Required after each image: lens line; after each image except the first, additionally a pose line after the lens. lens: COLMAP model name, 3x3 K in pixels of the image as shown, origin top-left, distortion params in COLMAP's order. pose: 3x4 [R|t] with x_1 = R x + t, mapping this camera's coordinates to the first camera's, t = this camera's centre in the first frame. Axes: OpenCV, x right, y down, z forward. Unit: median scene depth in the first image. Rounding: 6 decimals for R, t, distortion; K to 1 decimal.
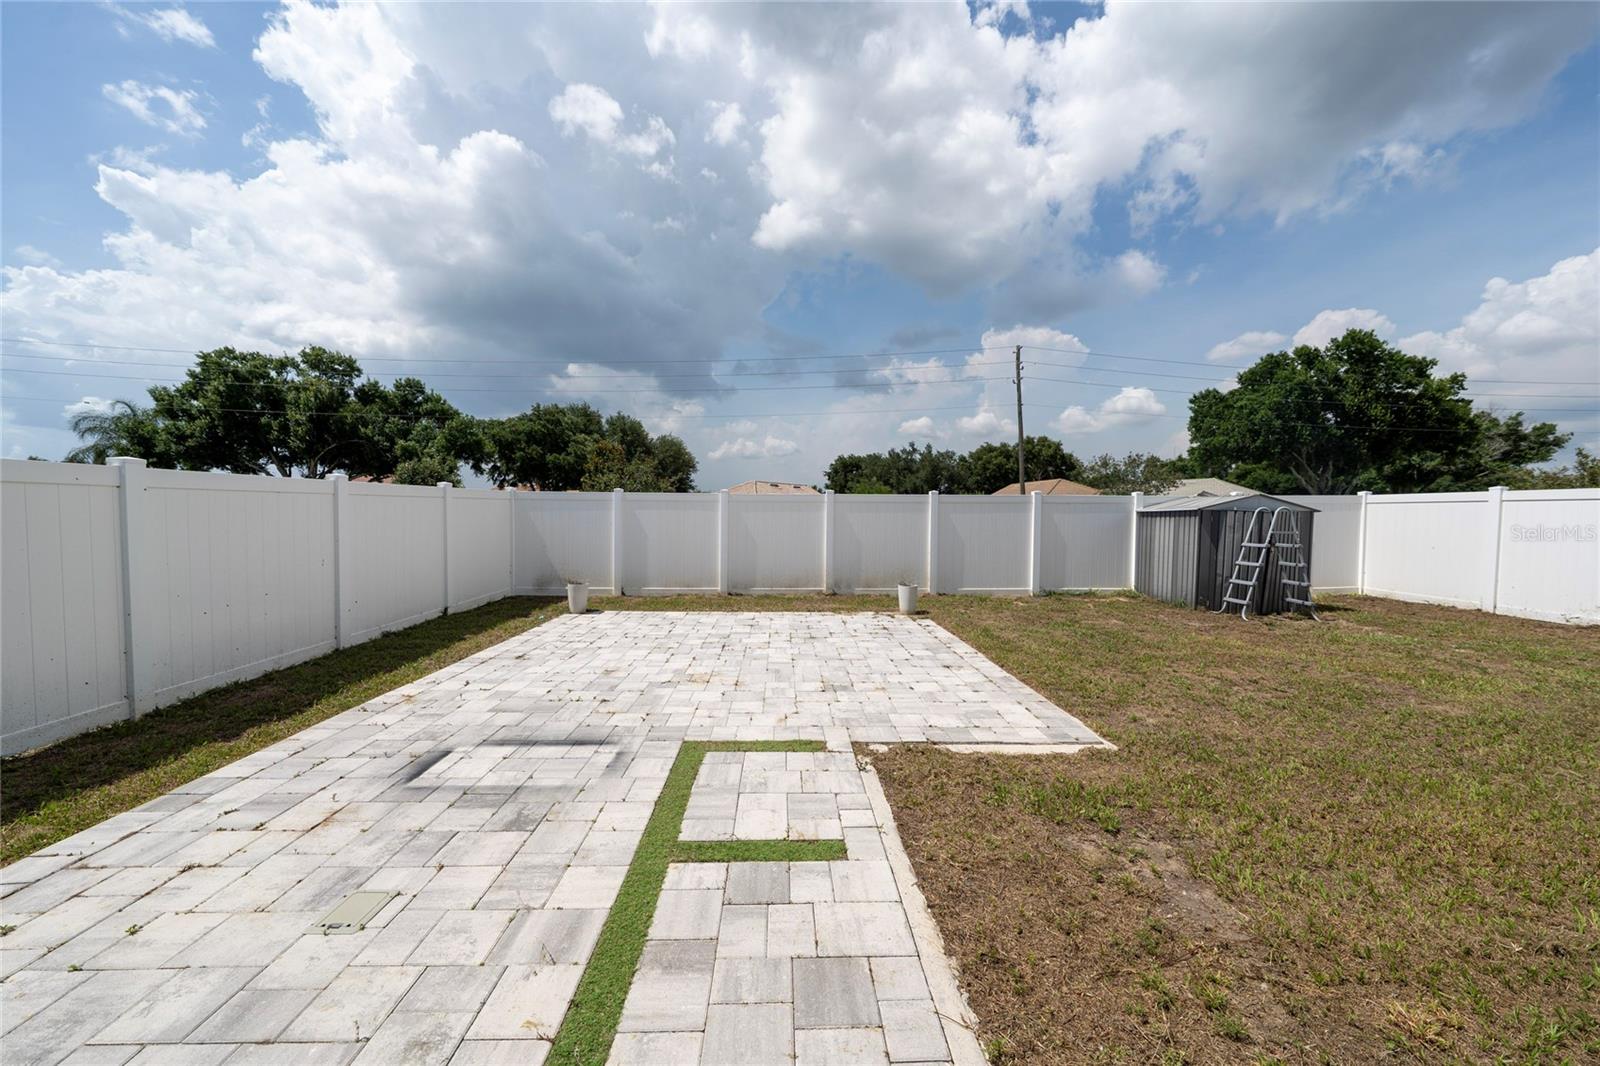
lens RADIAL K [[571.3, 0, 801.6], [0, 571.3, 529.2], [0, 0, 1]] dist [-0.002907, 0.000116]
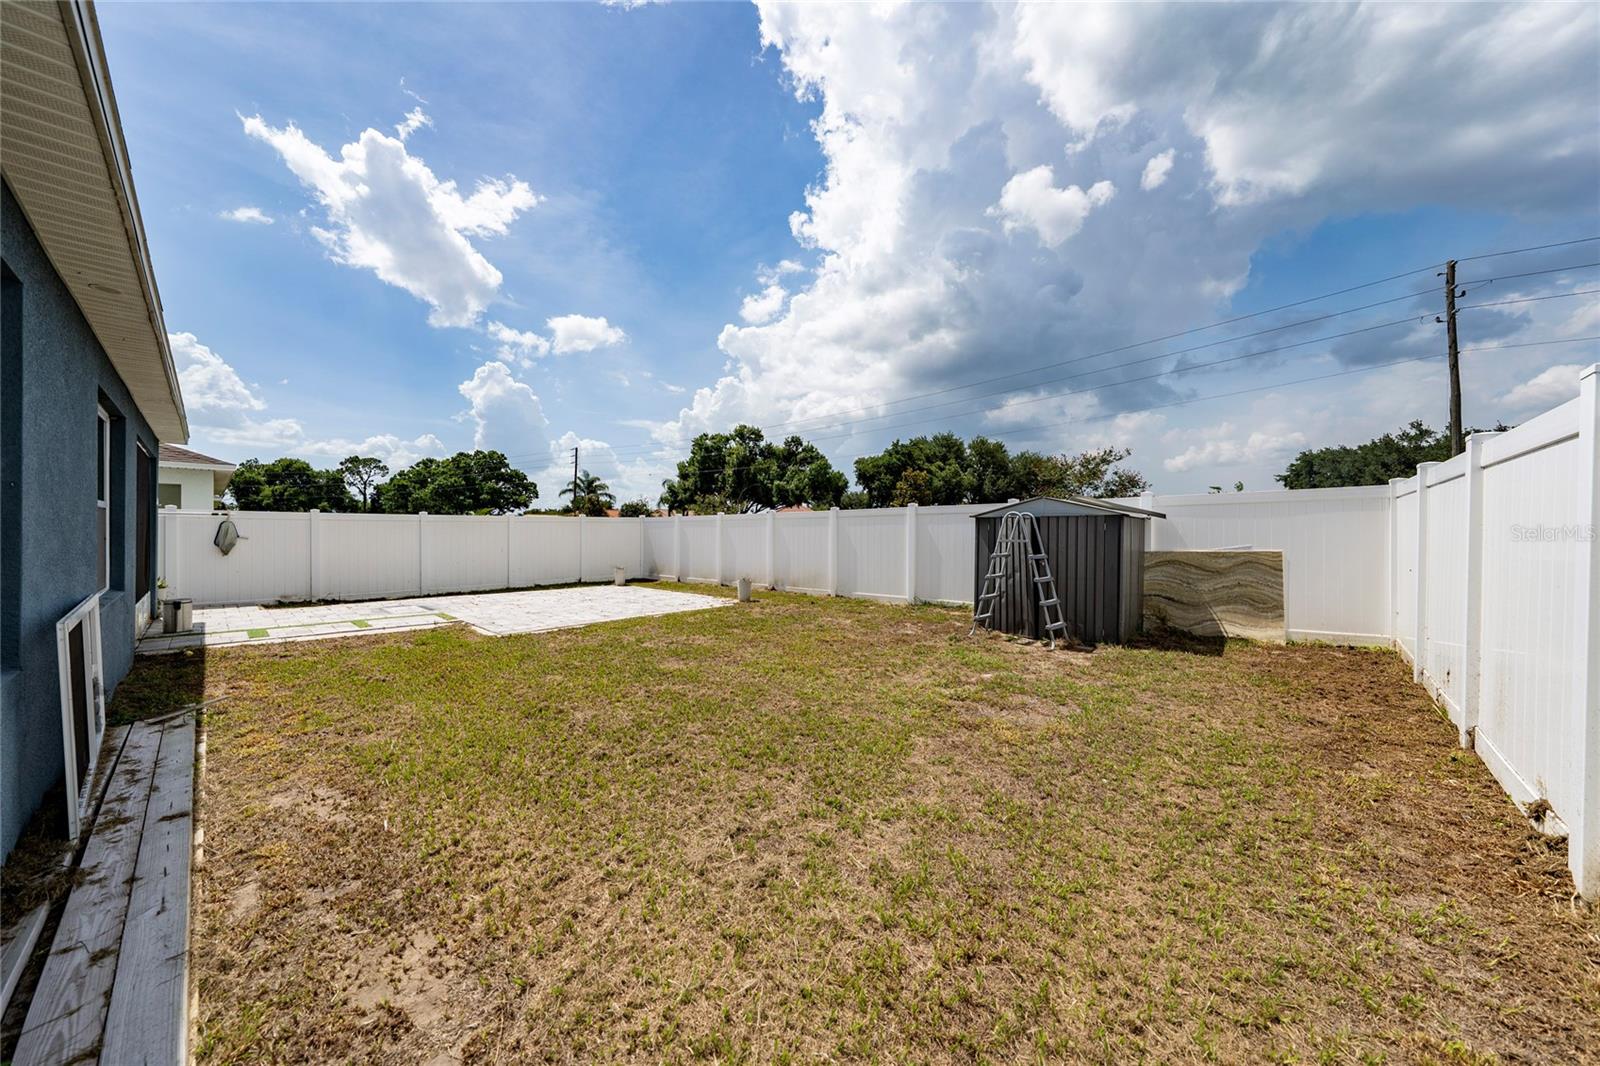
lens RADIAL K [[551.1, 0, 807.7], [0, 551.1, 531.1], [0, 0, 1]] dist [-0.002793, 0.000967]
pose [[0.724608, -0.015135, -0.688995, 0.302881], [-0.007354, 0.999532, -0.029691, 0.007300], [0.689122, 0.026581, 0.724158, 0.064520]]
